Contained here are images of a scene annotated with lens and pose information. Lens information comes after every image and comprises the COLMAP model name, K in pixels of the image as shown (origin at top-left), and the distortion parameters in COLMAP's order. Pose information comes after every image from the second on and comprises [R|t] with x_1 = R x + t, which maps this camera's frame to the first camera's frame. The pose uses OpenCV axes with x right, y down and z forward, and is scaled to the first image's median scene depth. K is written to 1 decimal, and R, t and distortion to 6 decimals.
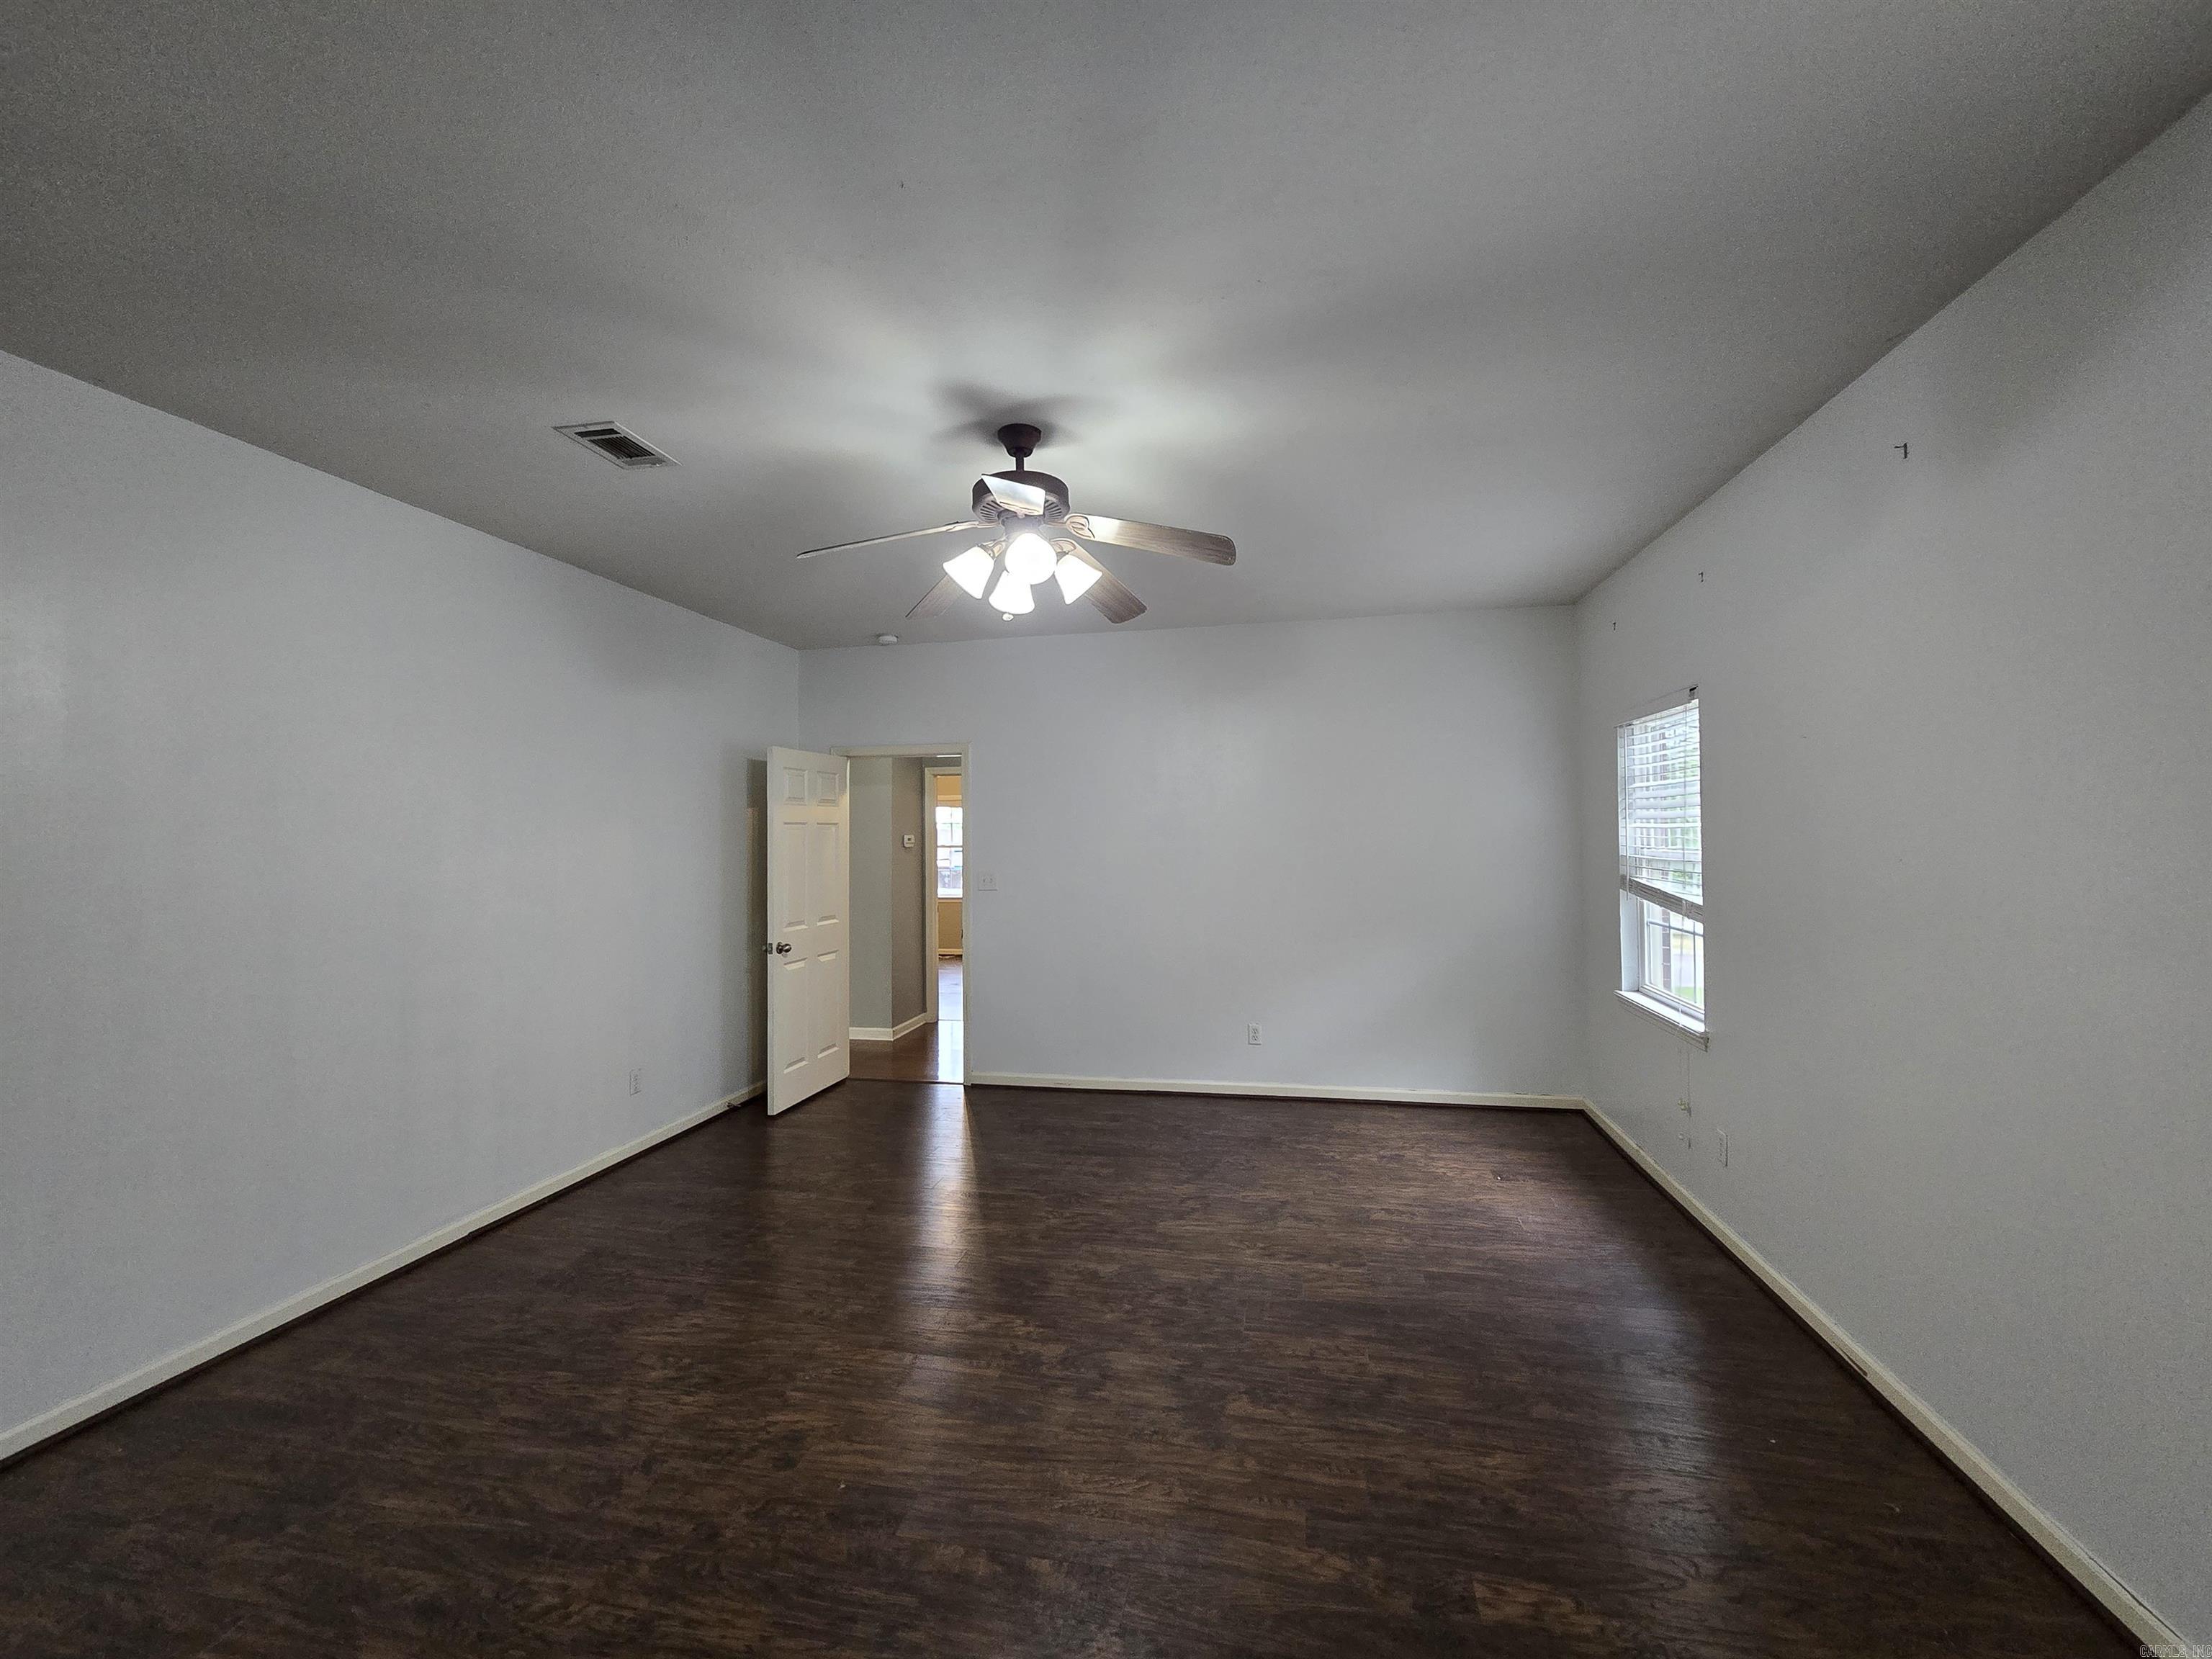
lens RADIAL K [[906.4, 0, 1099.9], [0, 906.4, 817.9], [0, 0, 1]] dist [-0.003503, 0.001168]
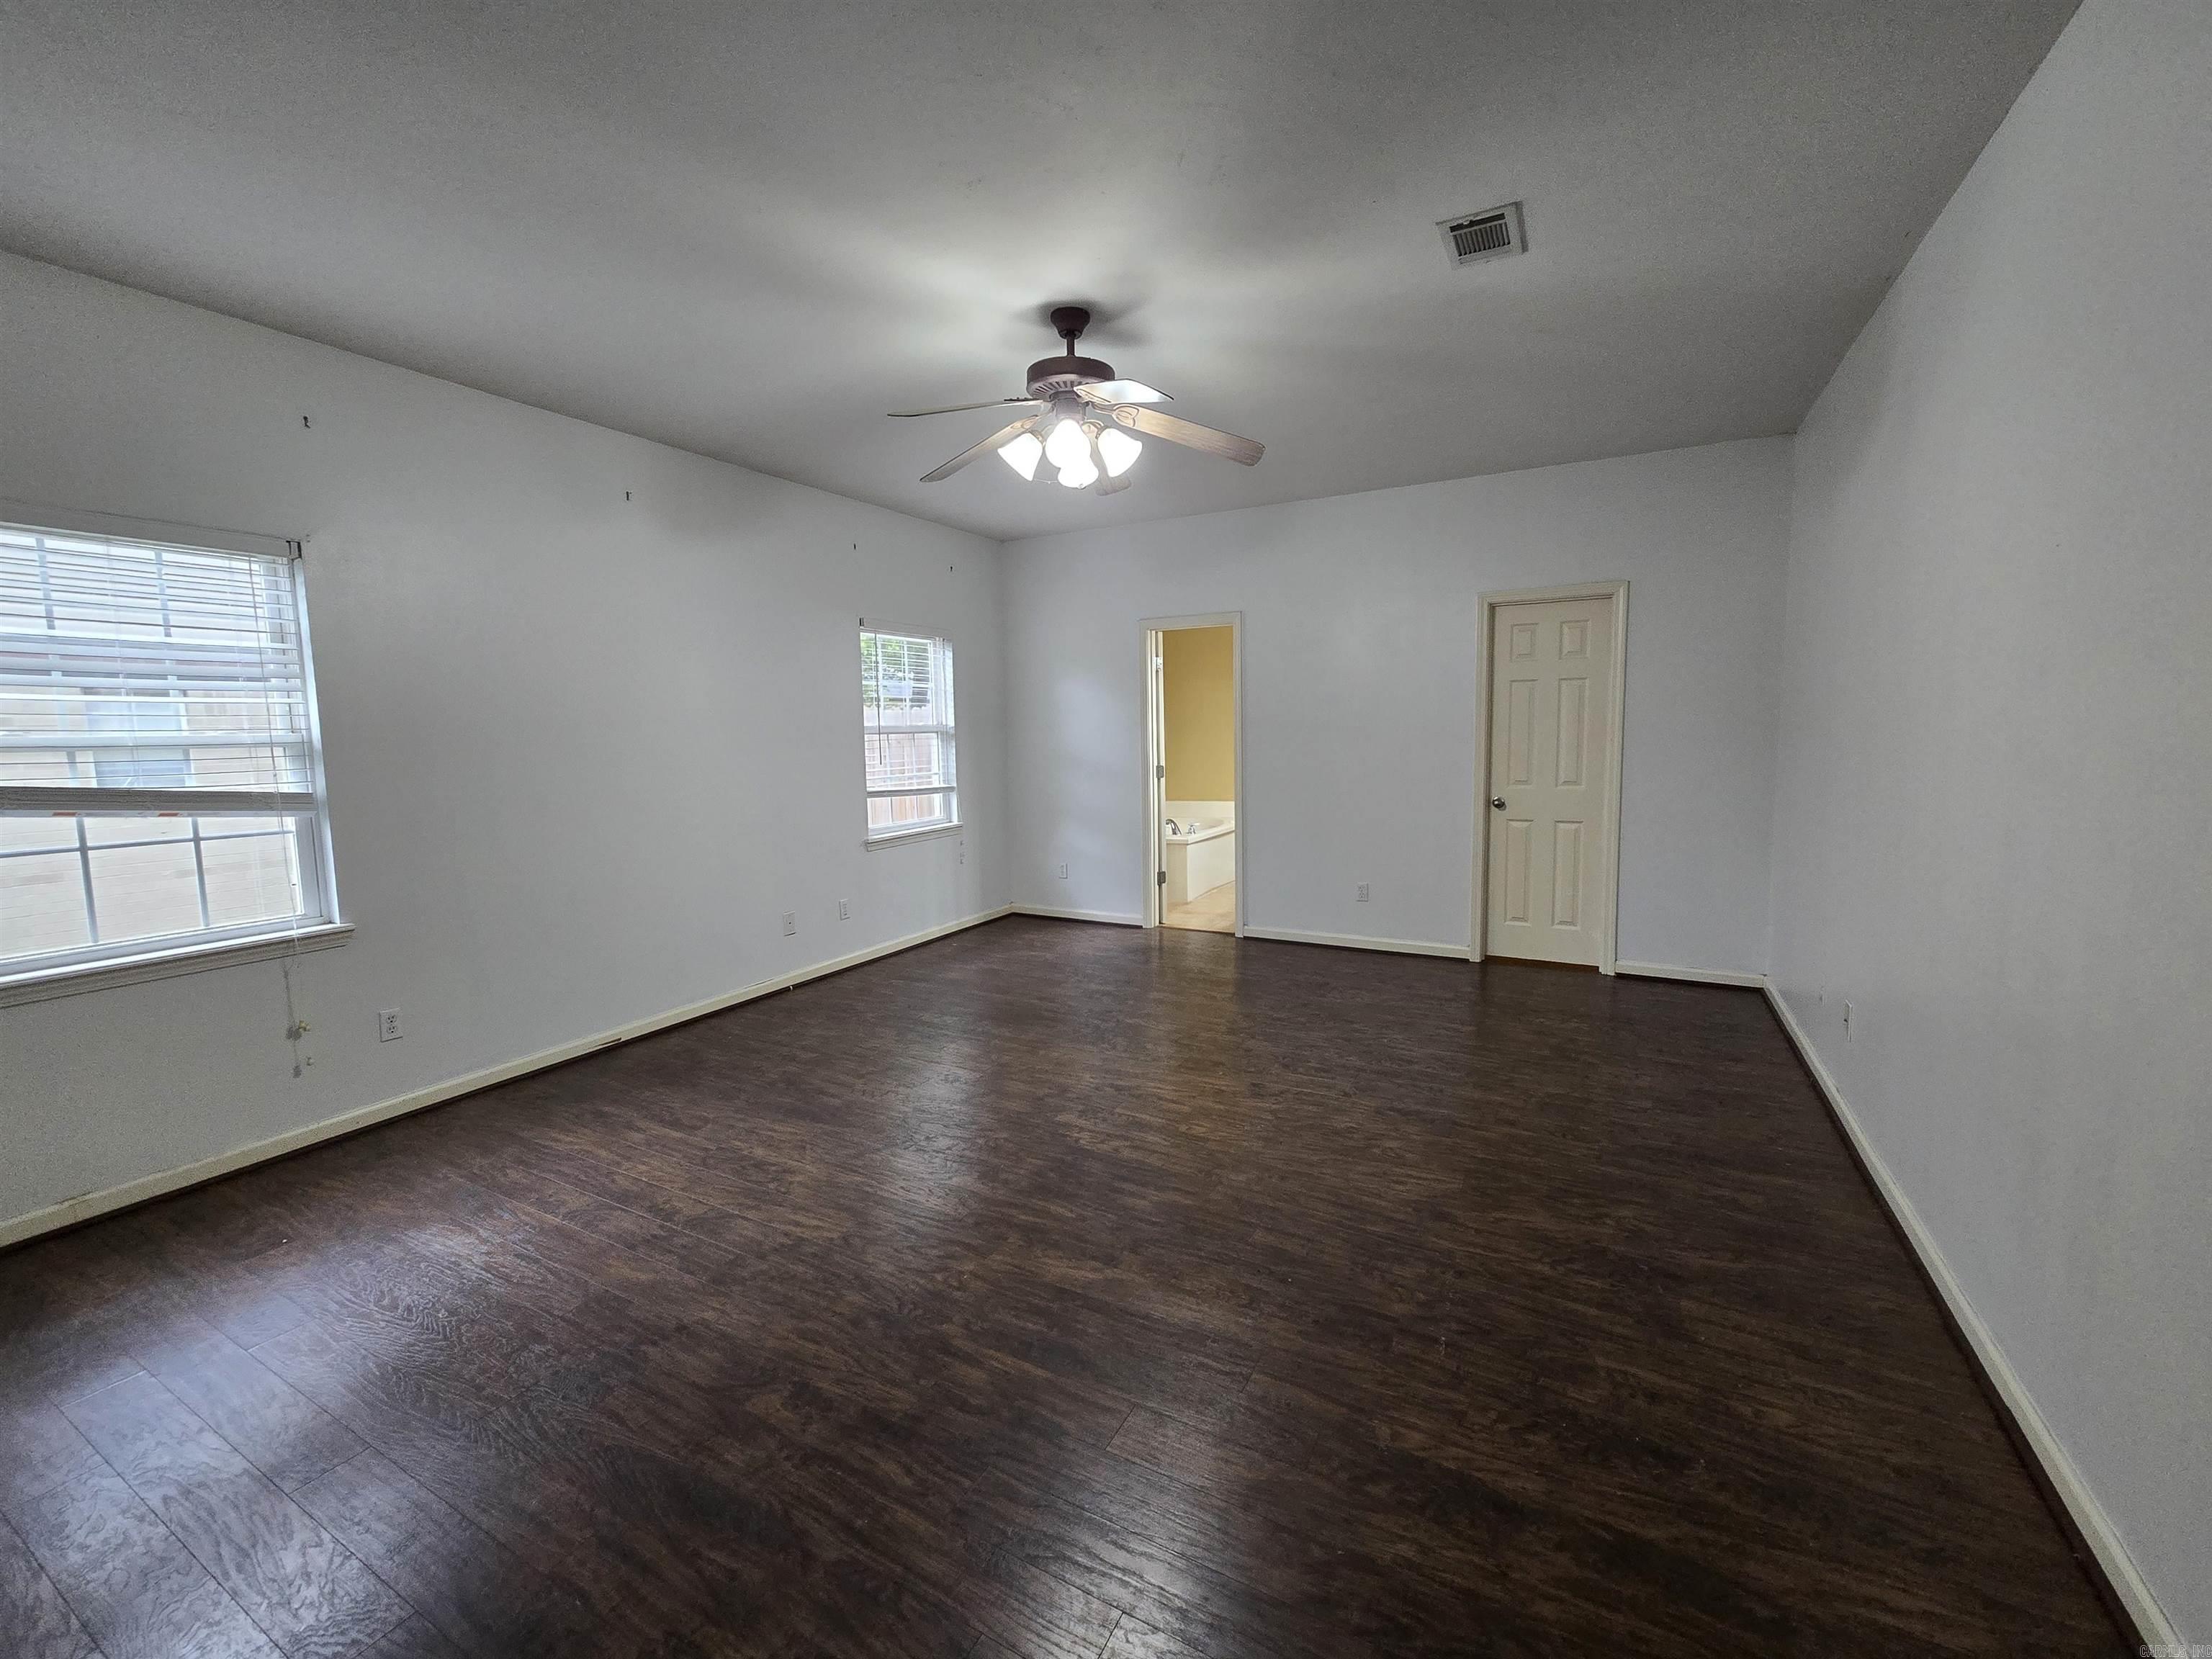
lens RADIAL K [[906.4, 0, 1106.0], [0, 906.4, 829.9], [0, 0, 1]] dist [-0.003503, 0.001168]
pose [[-0.956999, -0.004748, 0.290053, -0.405314], [0.023293, 0.995380, 0.093149, 0.078332], [-0.289155, 0.095900, -0.952466, 1.880252]]
